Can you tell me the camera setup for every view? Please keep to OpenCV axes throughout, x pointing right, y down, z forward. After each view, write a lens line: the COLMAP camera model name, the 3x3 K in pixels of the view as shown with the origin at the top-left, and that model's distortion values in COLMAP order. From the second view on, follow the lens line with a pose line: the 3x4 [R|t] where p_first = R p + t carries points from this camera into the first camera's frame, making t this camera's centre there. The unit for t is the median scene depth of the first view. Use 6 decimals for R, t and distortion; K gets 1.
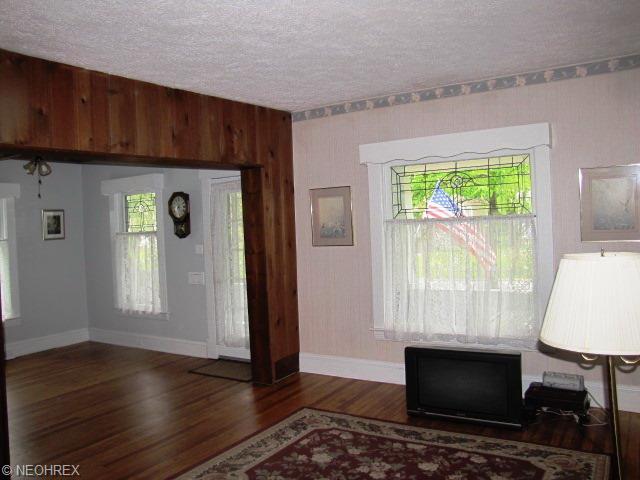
lens RADIAL K [[549.1, 0, 320.0], [0, 549.1, 240.0], [0, 0, 1]] dist [-0.050224, -0.004701]
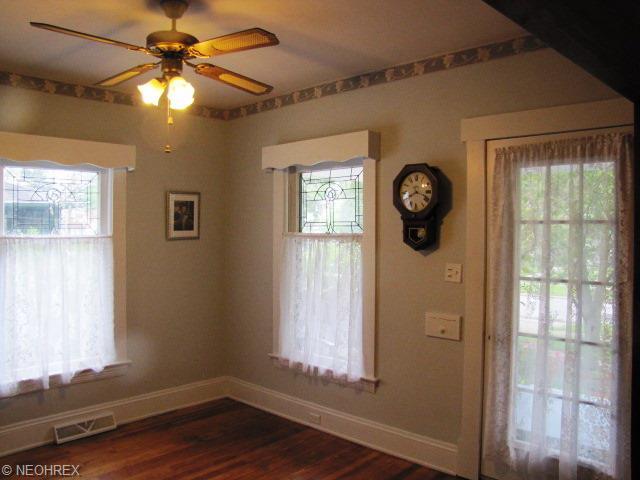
lens RADIAL K [[538.3, 0, 320.0], [0, 538.3, 240.0], [0, 0, 1]] dist [-0.000773, -0.000544]
pose [[0.985673, 0.048856, -0.161438, -0.232979], [-0.049580, 0.998770, -0.000462, -0.007269], [0.161217, 0.008460, 0.986883, 0.408899]]
